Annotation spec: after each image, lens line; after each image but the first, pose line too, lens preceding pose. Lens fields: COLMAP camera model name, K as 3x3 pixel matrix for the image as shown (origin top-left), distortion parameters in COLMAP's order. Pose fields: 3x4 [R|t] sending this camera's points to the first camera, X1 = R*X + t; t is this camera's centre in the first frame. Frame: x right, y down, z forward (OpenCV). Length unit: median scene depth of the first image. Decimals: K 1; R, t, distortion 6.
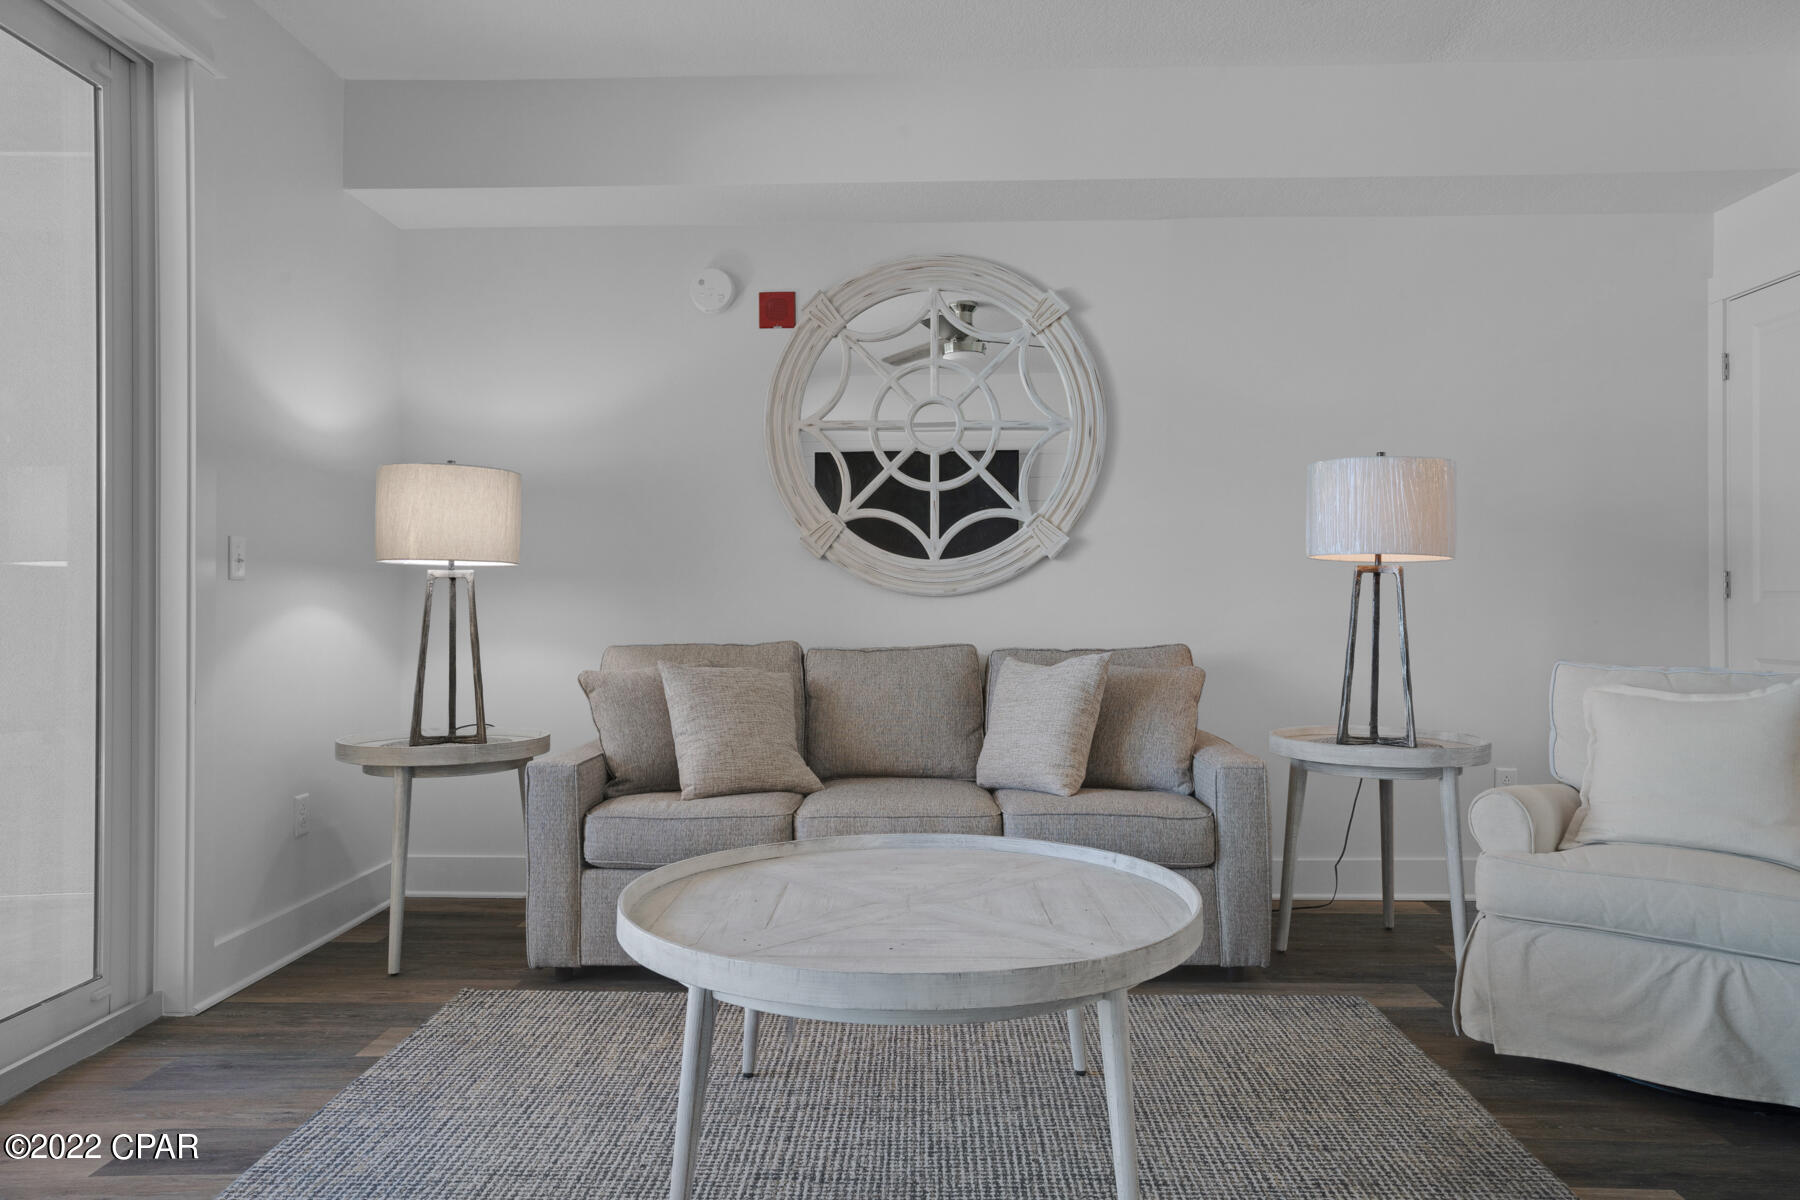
lens RADIAL K [[1191.9, 0, 905.0], [0, 1191.9, 591.2], [0, 0, 1]] dist [-0.000667, 0.011256]
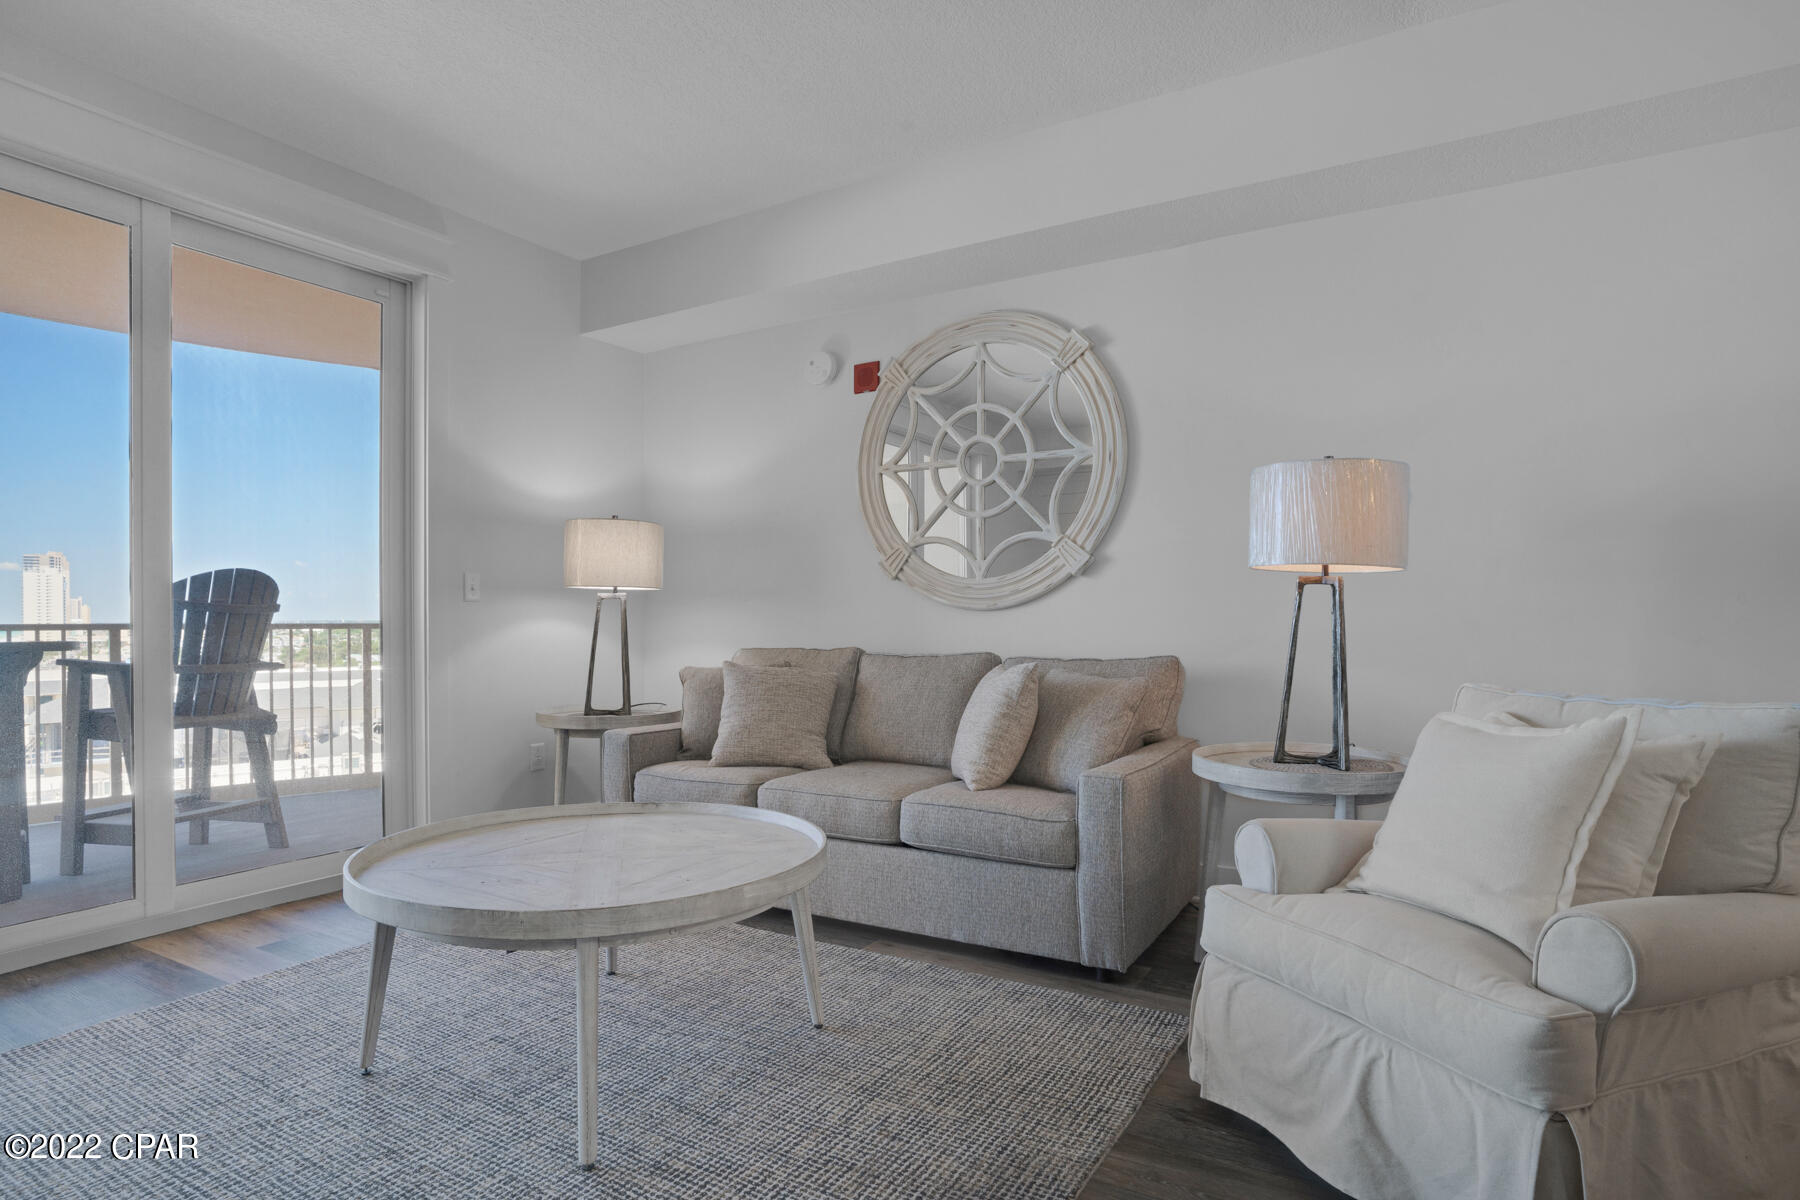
lens RADIAL K [[970.0, 0, 899.2], [0, 970.0, 616.9], [0, 0, 1]] dist [-0.045249, 0.000643]
pose [[0.867376, 0.000362, -0.497654, 0.488141], [0.005543, 0.999931, 0.010387, 0.000598], [0.497623, -0.011768, 0.867314, 0.173436]]
